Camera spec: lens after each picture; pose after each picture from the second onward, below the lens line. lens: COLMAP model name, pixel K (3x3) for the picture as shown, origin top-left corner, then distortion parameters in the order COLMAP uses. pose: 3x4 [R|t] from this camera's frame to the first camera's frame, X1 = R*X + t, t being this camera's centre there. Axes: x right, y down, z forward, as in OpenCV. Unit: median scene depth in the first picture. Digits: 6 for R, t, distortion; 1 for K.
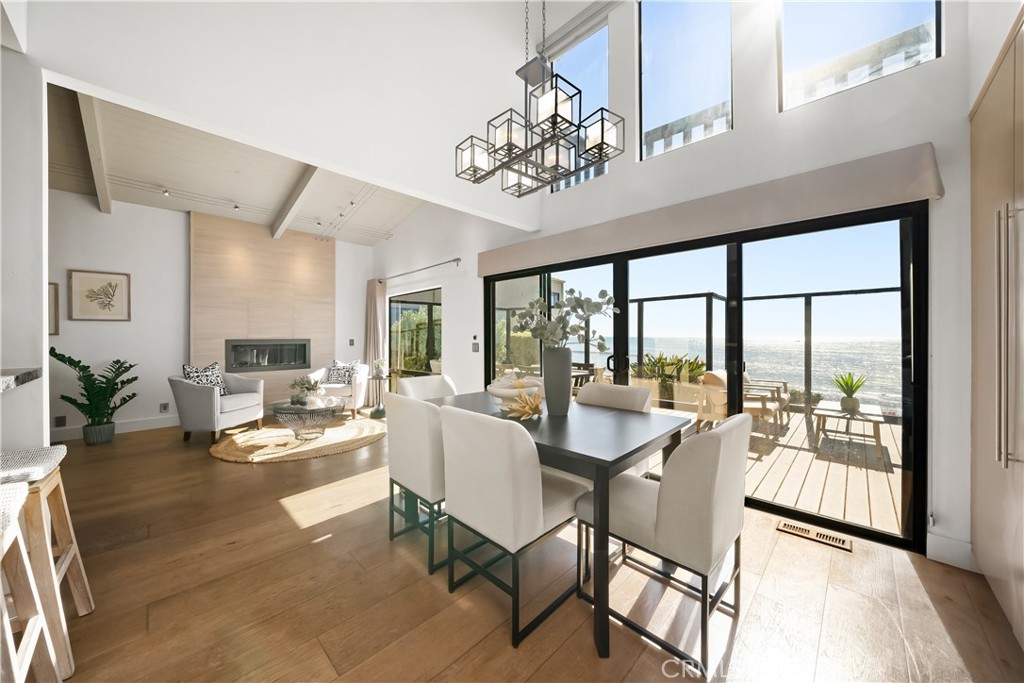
lens RADIAL K [[359.9, 0, 509.2], [0, 359.9, 334.6], [0, 0, 1]] dist [-0.016184, 0.003432]
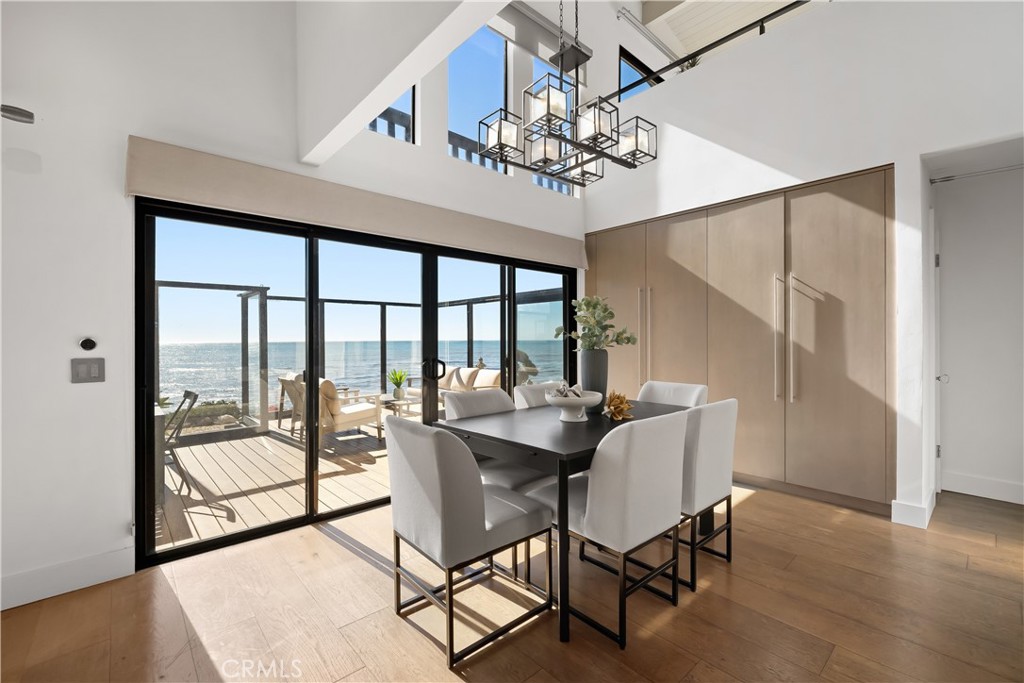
lens RADIAL K [[437.3, 0, 496.5], [0, 437.3, 342.4], [0, 0, 1]] dist [-0.001568, -0.000180]
pose [[0.080414, -0.005370, 0.996747, -0.570505], [0.000752, 0.999986, 0.005327, 0.004234], [-0.996761, 0.000321, 0.080417, 0.579421]]
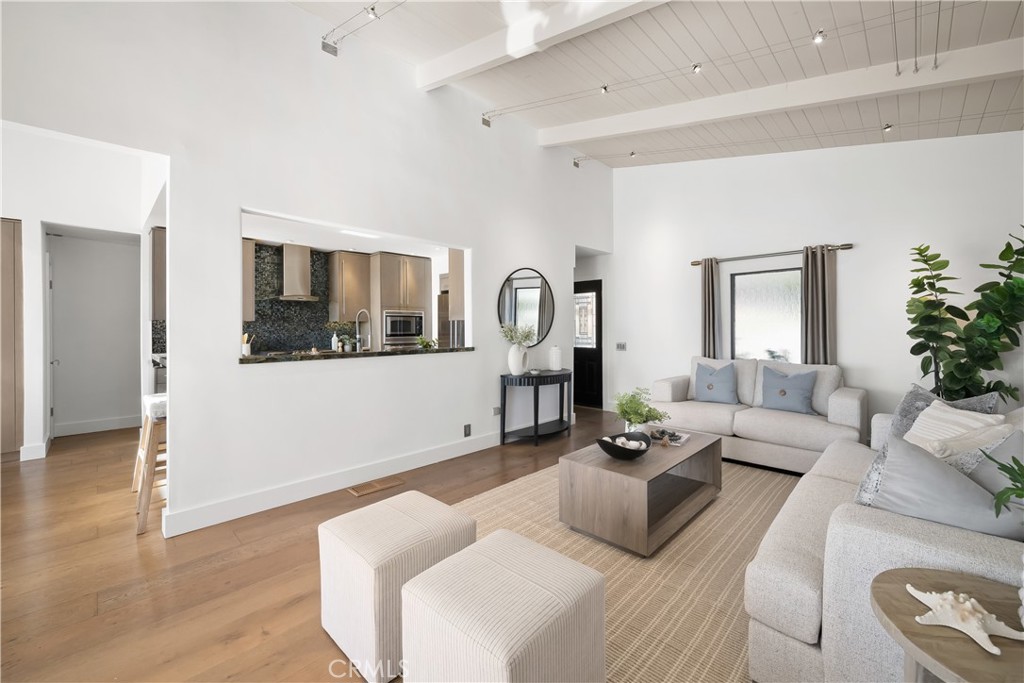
lens RADIAL K [[410.4, 0, 519.2], [0, 410.4, 326.6], [0, 0, 1]] dist [0.000279, 0.000181]
pose [[-0.999976, 0.003377, -0.006130, -0.943076], [0.003401, 0.999987, -0.003885, -0.013184], [0.006117, -0.003905, -0.999974, 0.931849]]
